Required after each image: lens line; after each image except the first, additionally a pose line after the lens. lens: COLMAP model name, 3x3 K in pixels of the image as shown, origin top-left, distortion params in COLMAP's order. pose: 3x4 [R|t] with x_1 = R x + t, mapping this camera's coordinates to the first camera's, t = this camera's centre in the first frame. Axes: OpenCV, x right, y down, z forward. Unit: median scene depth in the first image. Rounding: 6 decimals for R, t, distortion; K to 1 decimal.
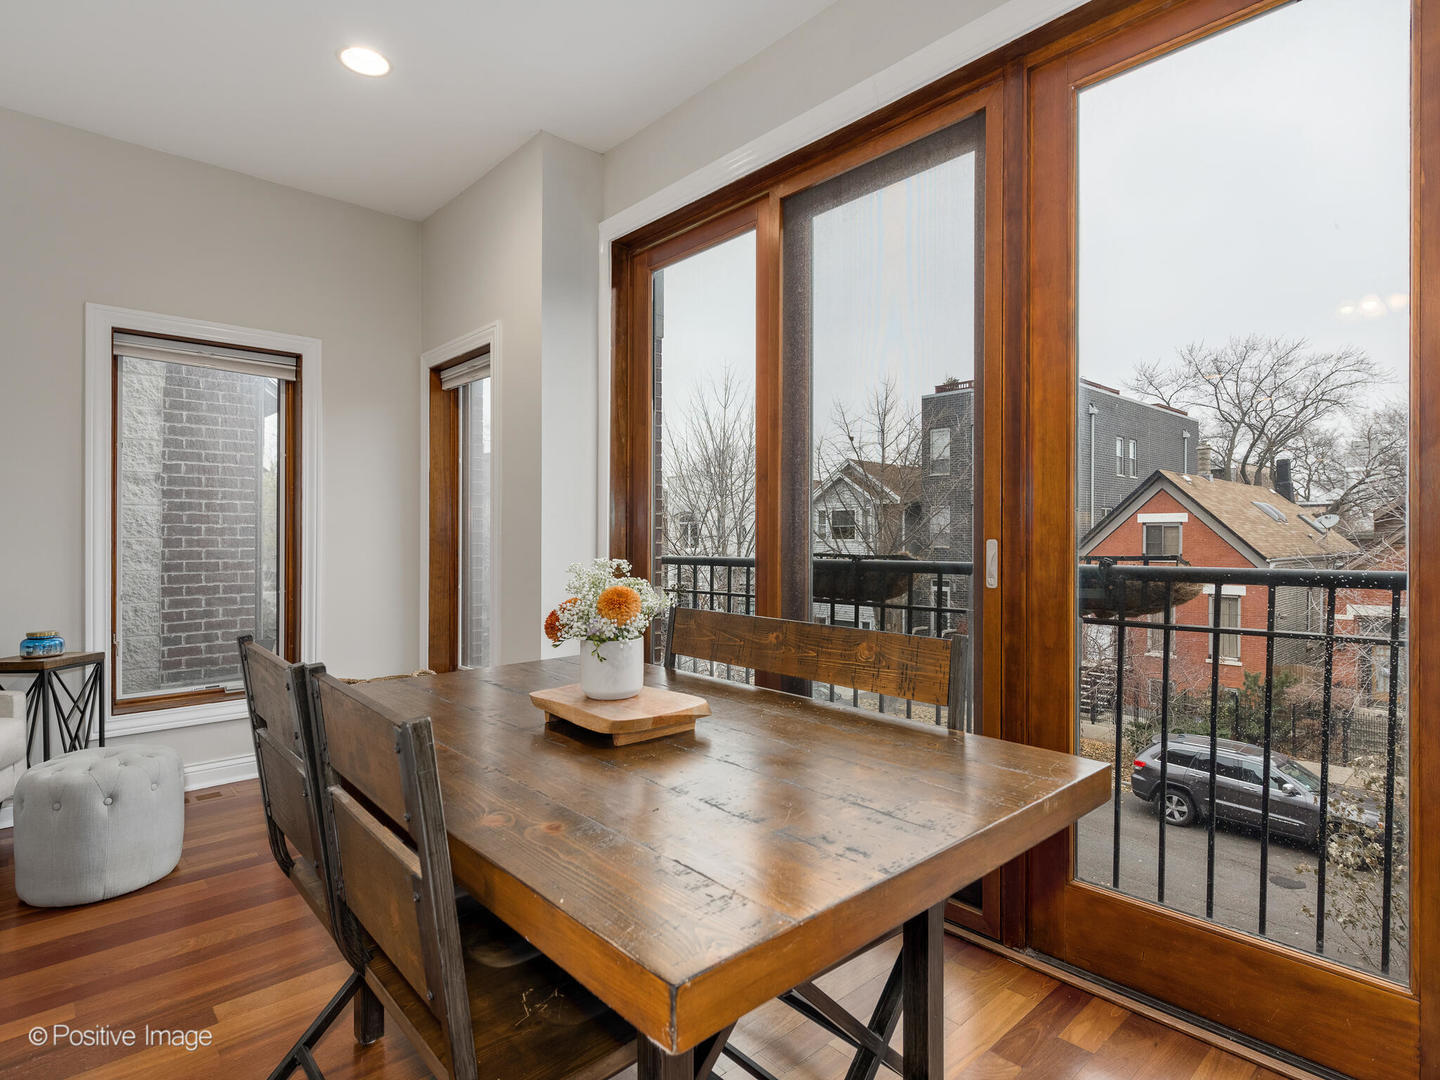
lens RADIAL K [[773.1, 0, 714.9], [0, 773.1, 529.7], [0, 0, 1]] dist [0.010516, -0.002731]
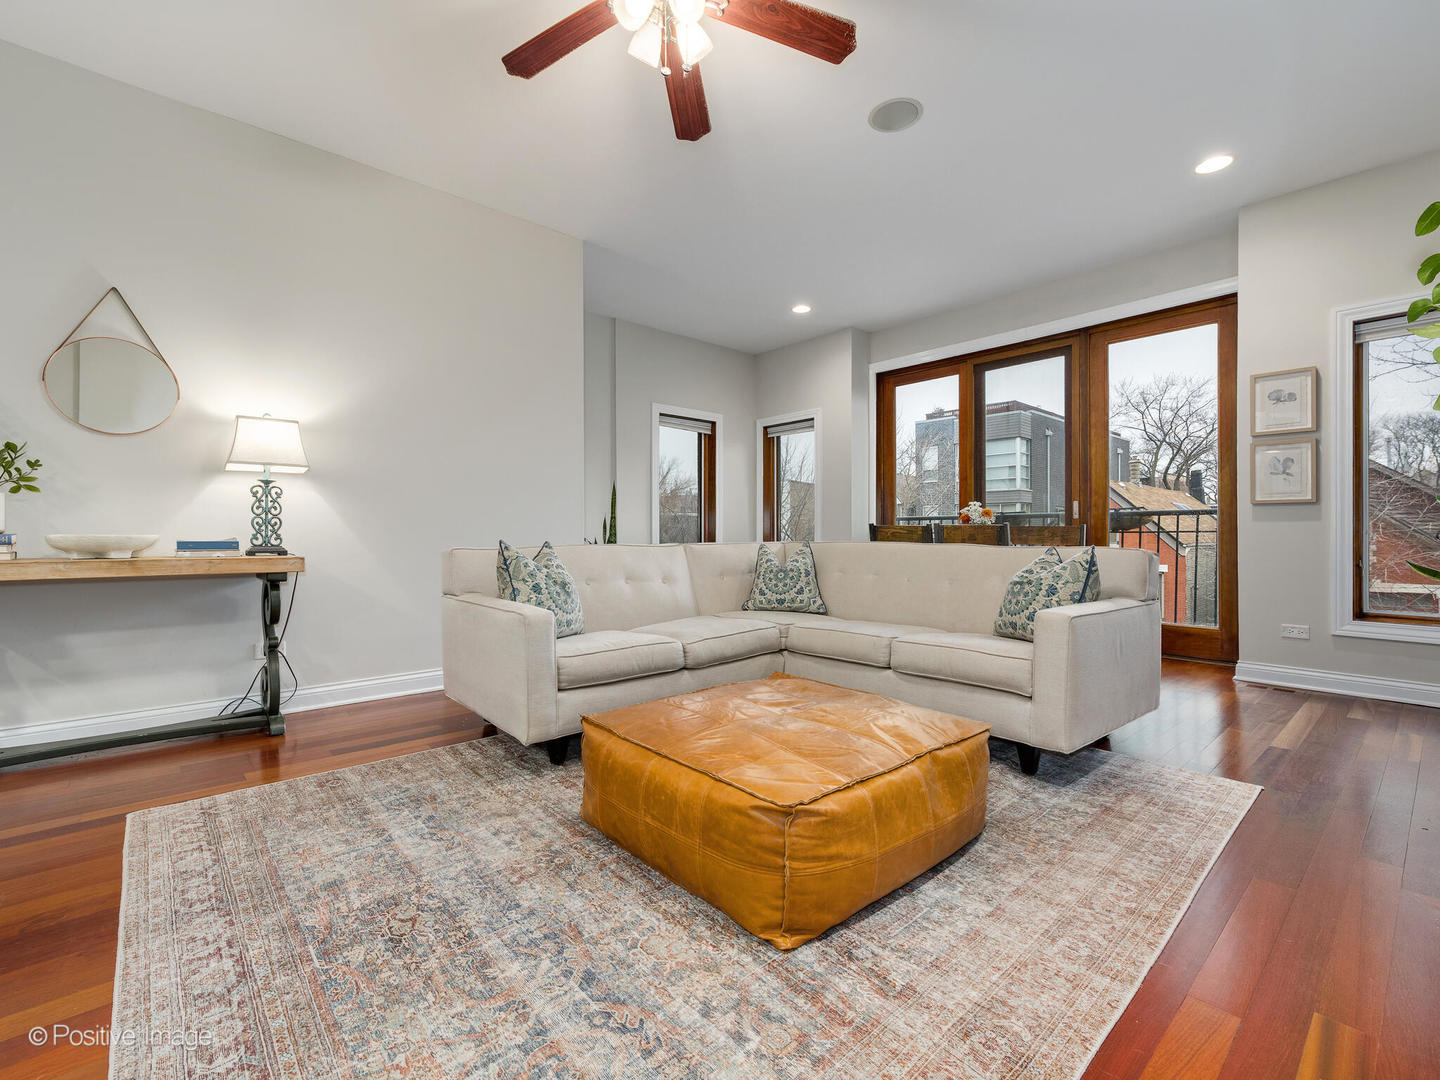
lens RADIAL K [[637.9, 0, 719.0], [0, 637.9, 518.5], [0, 0, 1]] dist [0.017944, -0.000416]
pose [[0.999960, 0.002505, -0.008569, -0.382582], [-0.002624, 0.999900, -0.013862, 0.046787], [0.008534, 0.013884, 0.999867, -0.555866]]
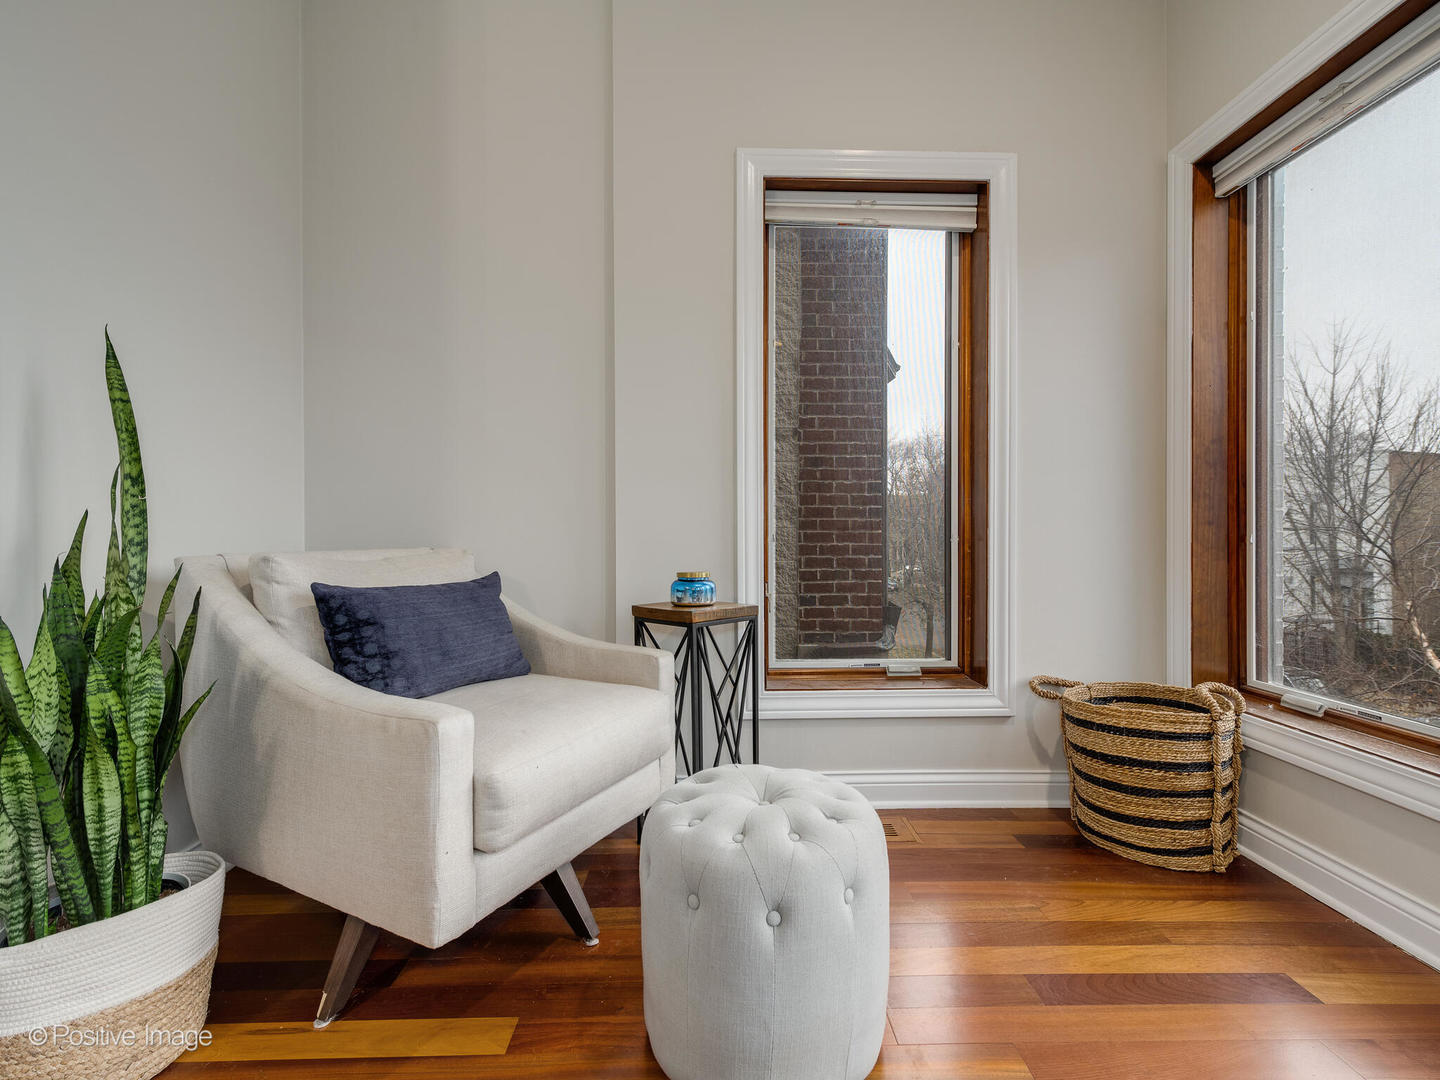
lens RADIAL K [[637.9, 0, 725.5], [0, 637.9, 533.5], [0, 0, 1]] dist [0.017944, -0.000416]
pose [[0.763004, 0.001994, -0.646391, -0.261637], [0.003340, 0.999970, 0.007027, 0.052956], [0.646385, -0.007520, 0.762974, 0.325315]]
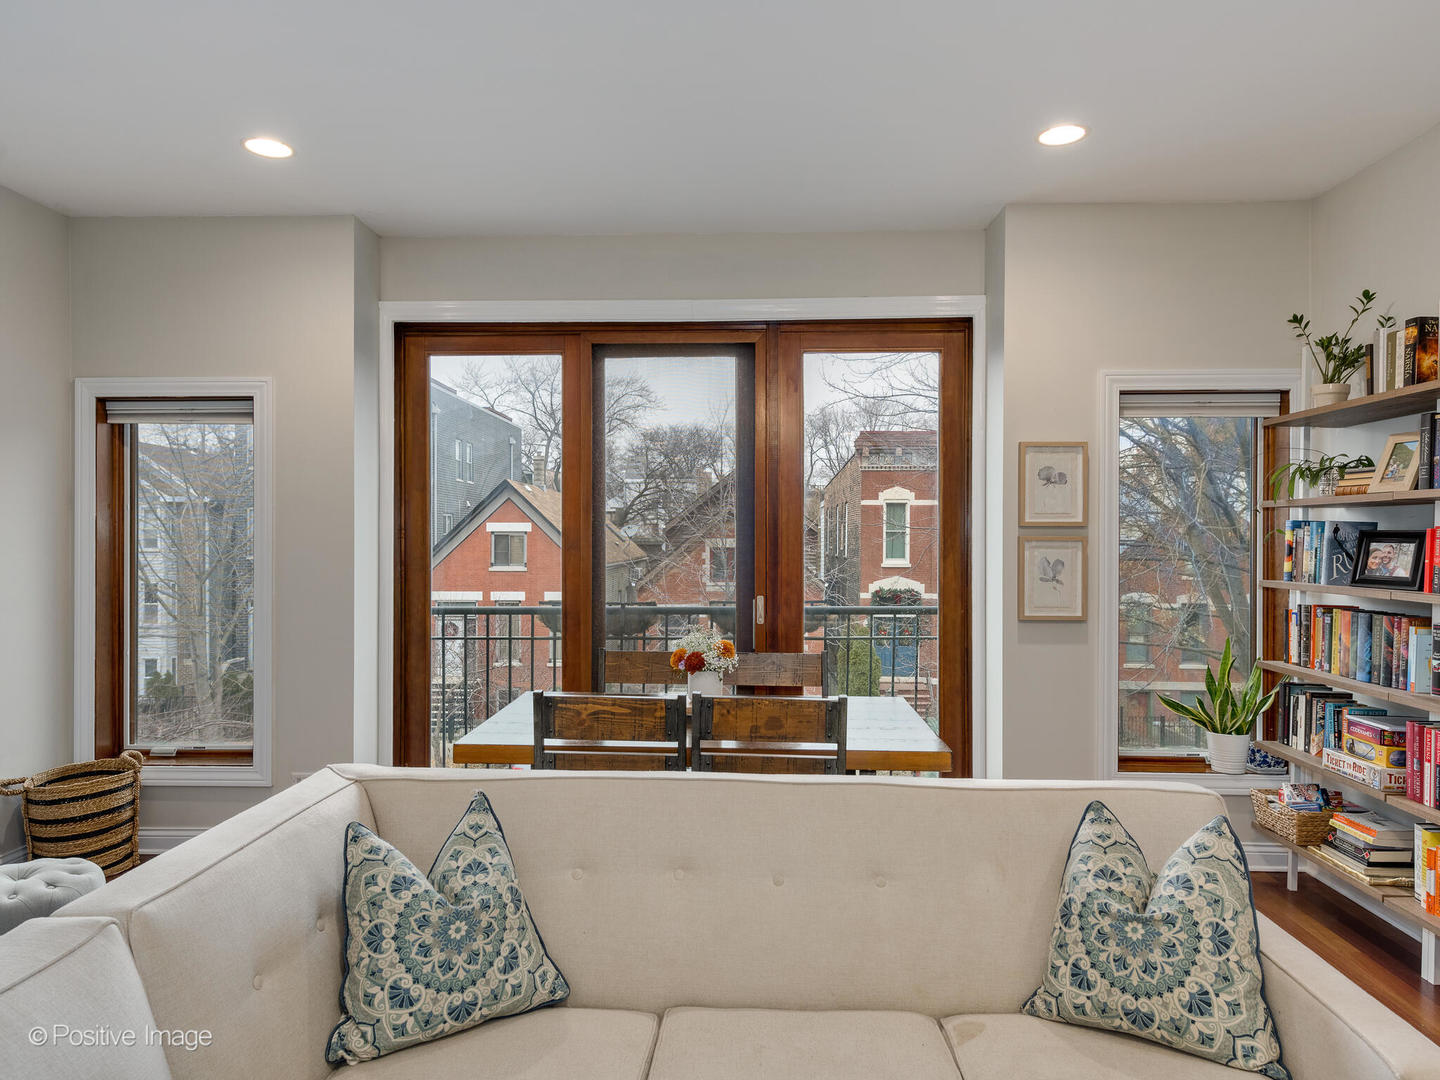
lens RADIAL K [[927.8, 0, 716.4], [0, 927.8, 535.9], [0, 0, 1]] dist [0.007605, -0.001099]
pose [[0.695925, 0.002628, 0.718110, -0.508553], [-0.007935, 0.999960, 0.004030, -0.054931], [-0.718071, -0.008503, 0.695918, -0.156920]]
